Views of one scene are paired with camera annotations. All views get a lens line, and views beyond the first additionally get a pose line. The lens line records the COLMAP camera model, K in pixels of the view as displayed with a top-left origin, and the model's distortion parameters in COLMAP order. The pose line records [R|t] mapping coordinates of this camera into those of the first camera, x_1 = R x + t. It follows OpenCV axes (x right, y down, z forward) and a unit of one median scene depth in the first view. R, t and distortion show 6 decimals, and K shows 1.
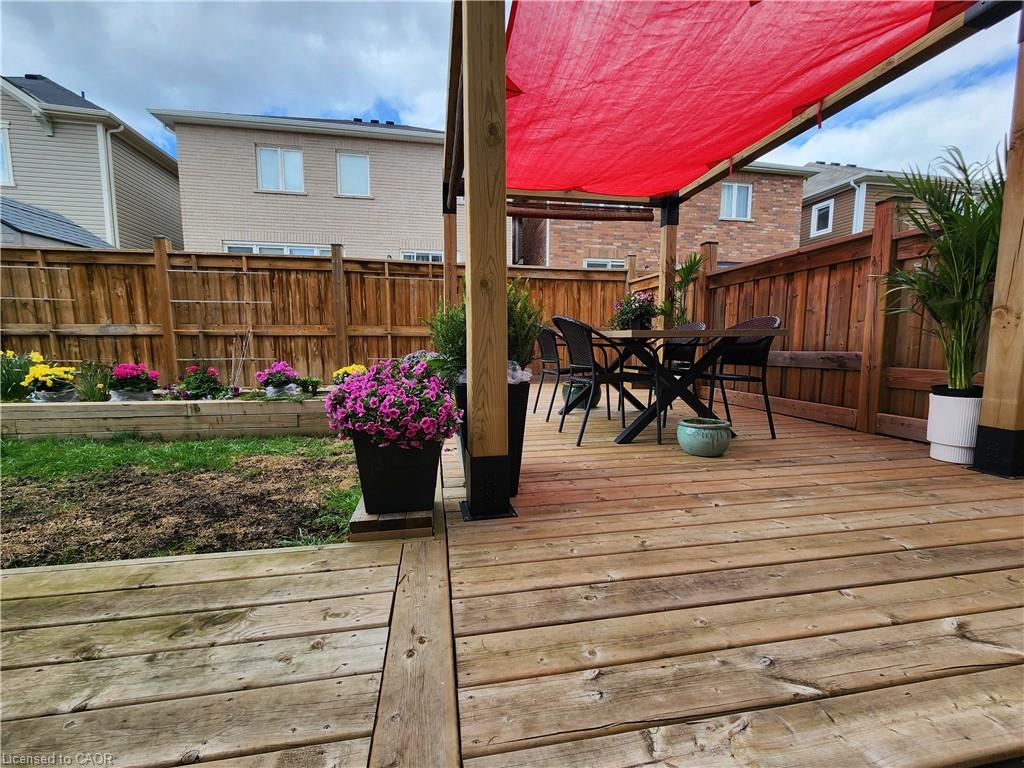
lens RADIAL K [[417.7, 0, 509.0], [0, 417.7, 386.6], [0, 0, 1]] dist [0.000959, 0.000910]
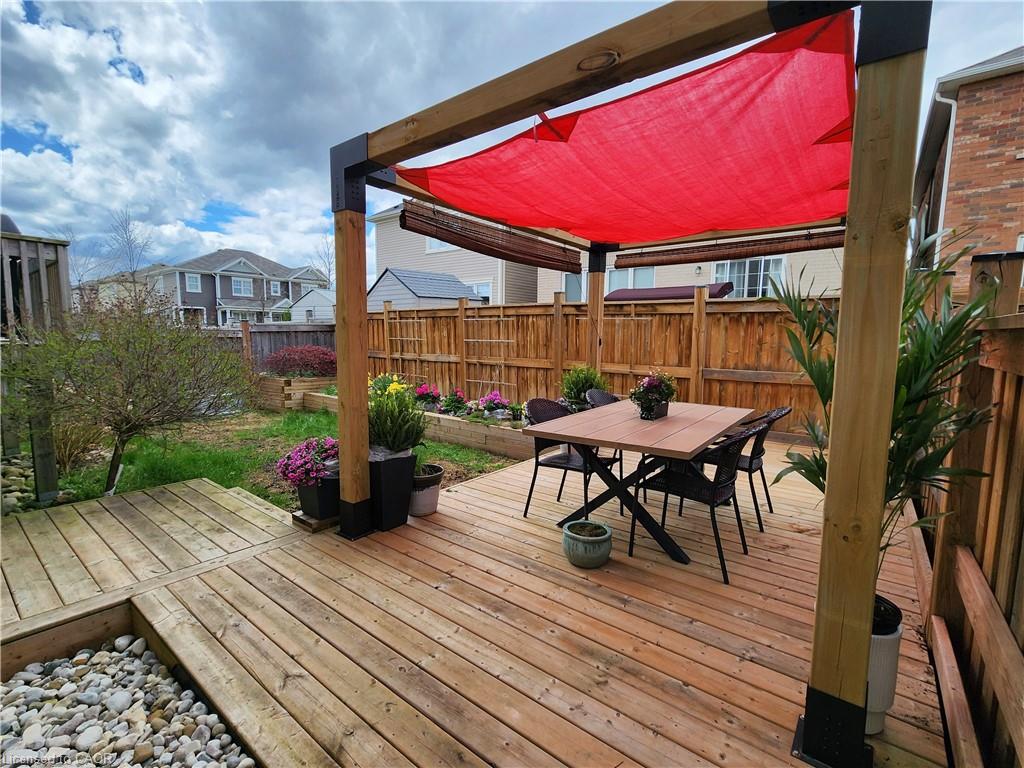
lens RADIAL K [[453.8, 0, 515.9], [0, 453.8, 387.2], [0, 0, 1]] dist [-0.001660, 0.001439]
pose [[0.677144, 0.091257, -0.730170, 0.475493], [-0.090261, 0.995088, 0.040660, -0.120098], [0.730294, 0.038373, 0.682055, 0.058055]]
